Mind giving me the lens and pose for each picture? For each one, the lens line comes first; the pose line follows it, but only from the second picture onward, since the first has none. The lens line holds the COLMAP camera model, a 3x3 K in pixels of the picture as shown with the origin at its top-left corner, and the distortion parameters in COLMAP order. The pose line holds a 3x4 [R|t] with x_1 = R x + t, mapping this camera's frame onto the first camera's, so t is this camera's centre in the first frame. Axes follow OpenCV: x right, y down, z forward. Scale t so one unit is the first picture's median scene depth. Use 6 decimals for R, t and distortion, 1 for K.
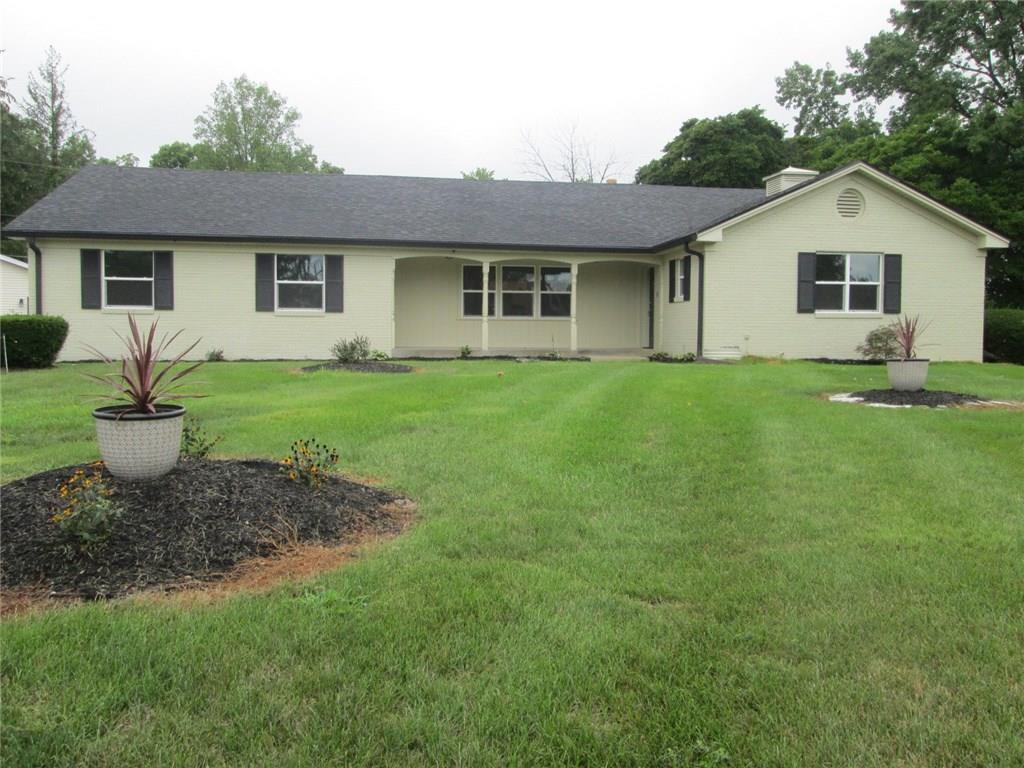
lens RADIAL K [[845.0, 0, 514.3], [0, 845.0, 383.0], [0, 0, 1]] dist [-0.013844, -0.008566]
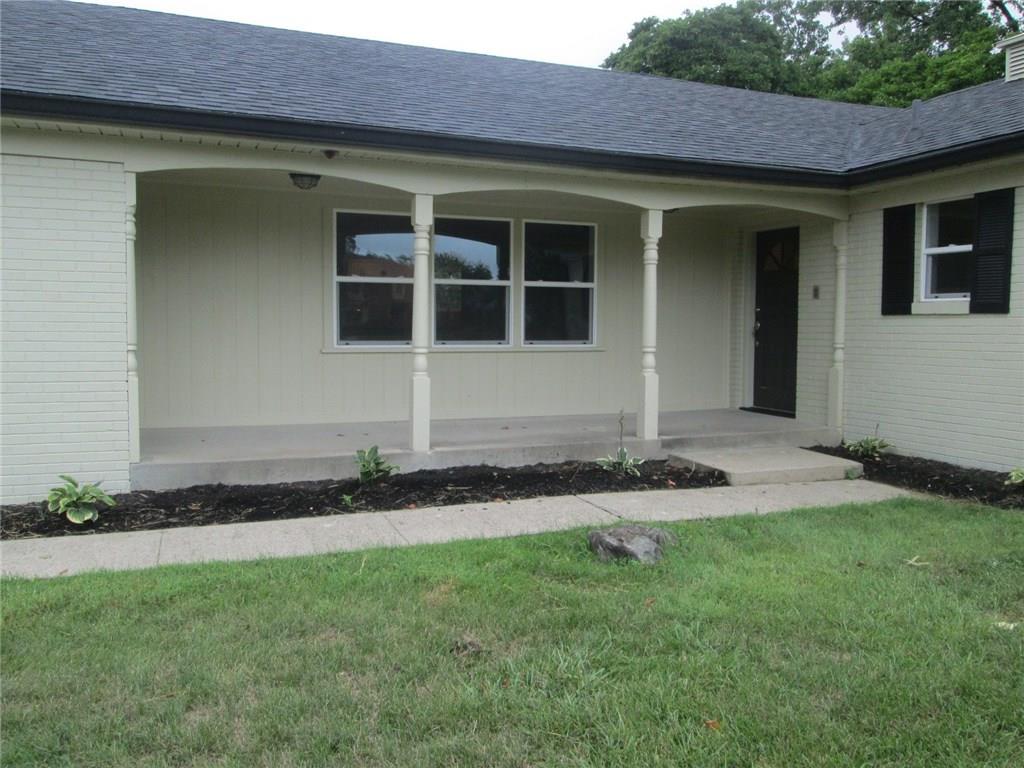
lens RADIAL K [[845.0, 0, 508.8], [0, 845.0, 381.1], [0, 0, 1]] dist [-0.013844, -0.008566]
pose [[0.975978, -0.013909, 0.217424, -0.067657], [0.010434, 0.999799, 0.017120, -0.066712], [-0.217619, -0.014440, 0.975927, 0.596149]]
